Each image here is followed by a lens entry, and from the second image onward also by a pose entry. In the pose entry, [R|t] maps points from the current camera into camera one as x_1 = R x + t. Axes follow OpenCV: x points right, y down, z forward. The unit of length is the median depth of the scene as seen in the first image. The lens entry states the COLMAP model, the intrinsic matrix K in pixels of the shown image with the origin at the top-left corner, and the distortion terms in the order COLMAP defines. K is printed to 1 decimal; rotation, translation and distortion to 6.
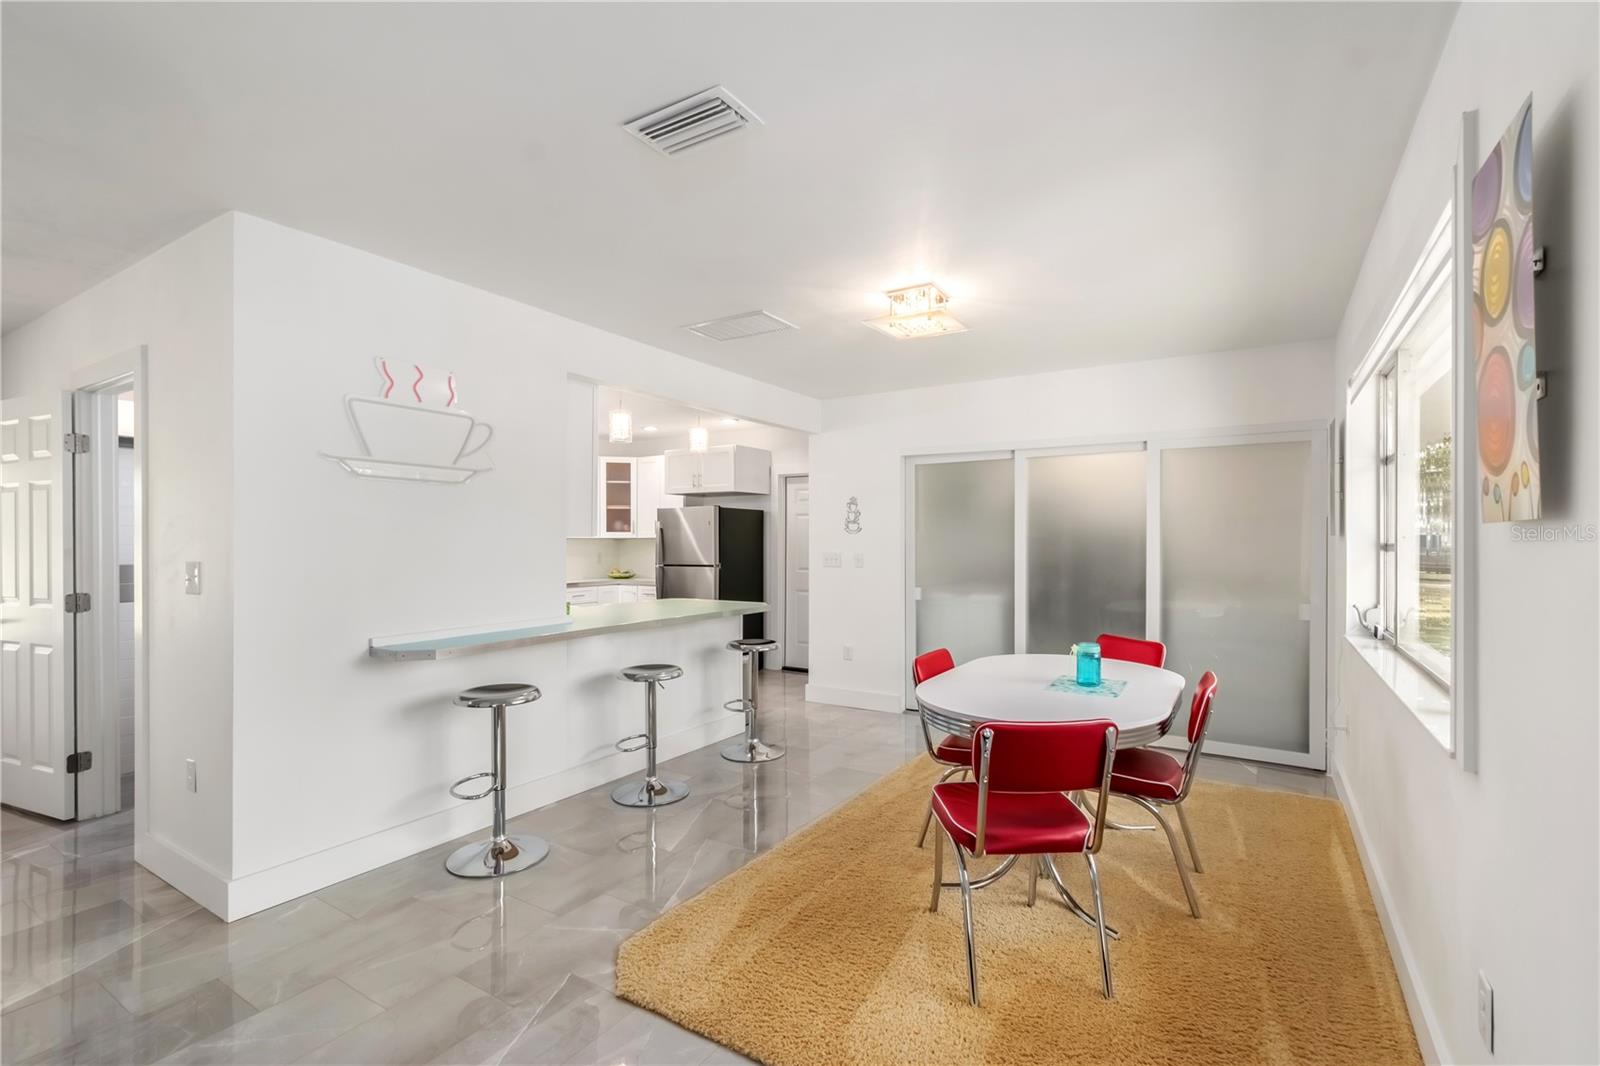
lens RADIAL K [[729.2, 0, 801.6], [0, 729.2, 529.3], [0, 0, 1]] dist [0.002033, 0.000685]
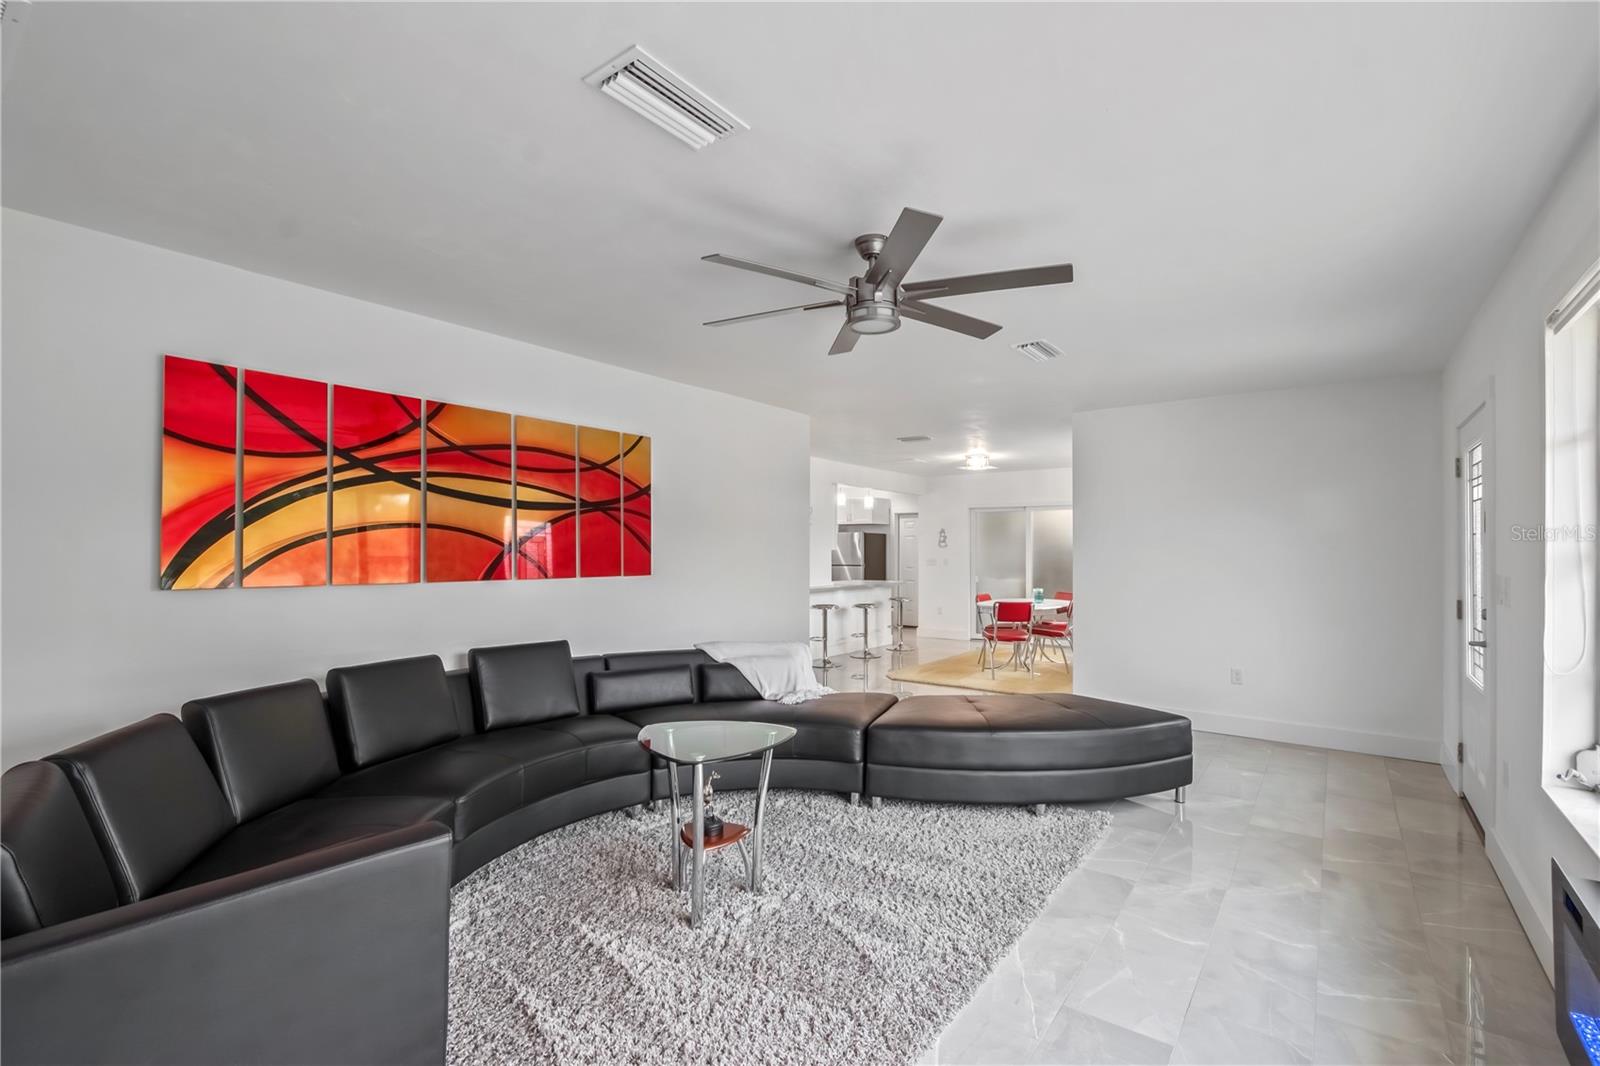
lens RADIAL K [[710.2, 0, 800.0], [0, 710.2, 533.0], [0, 0, 1]] dist [0.001920, 0.000309]
pose [[0.996379, 0.001237, -0.085019, -0.146224], [-0.002263, 0.999926, -0.011968, -0.009786], [0.084998, 0.012117, 0.996307, -0.908822]]
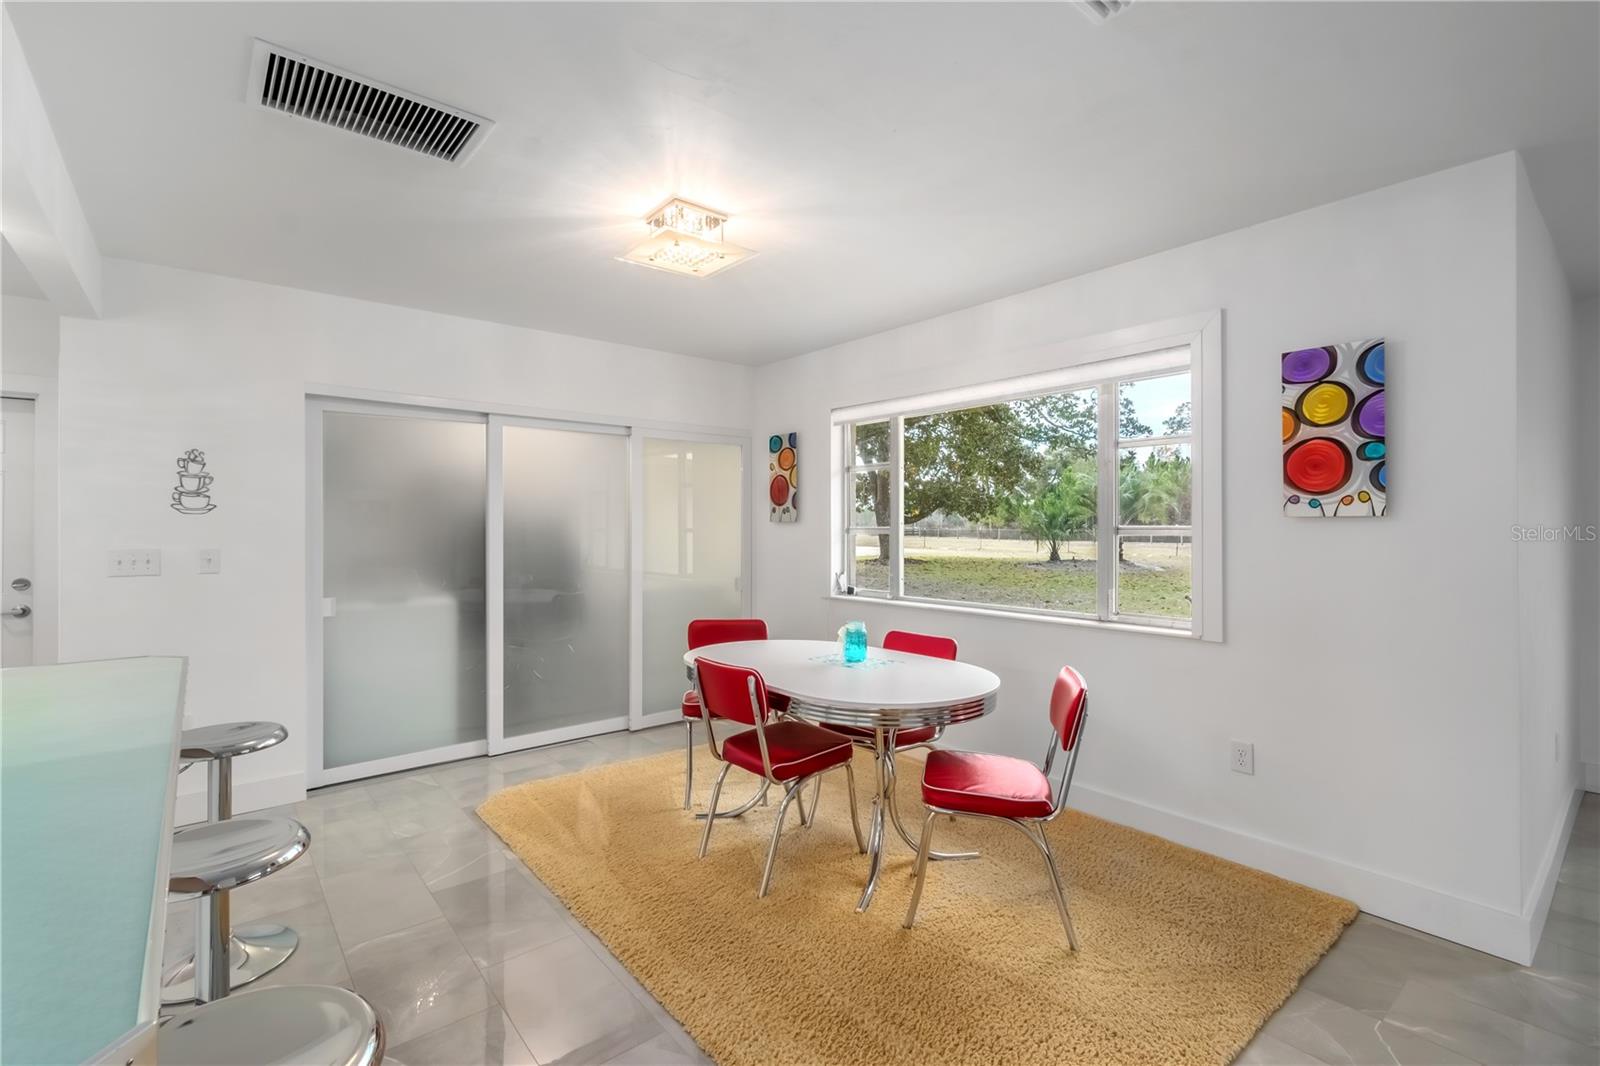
lens RADIAL K [[729.2, 0, 801.6], [0, 729.2, 529.3], [0, 0, 1]] dist [0.002033, 0.000685]
pose [[0.309310, -0.000545, 0.950961, -0.322896], [-0.018678, 0.999803, 0.006648, 0.005042], [-0.950778, -0.019819, 0.309239, 0.374750]]
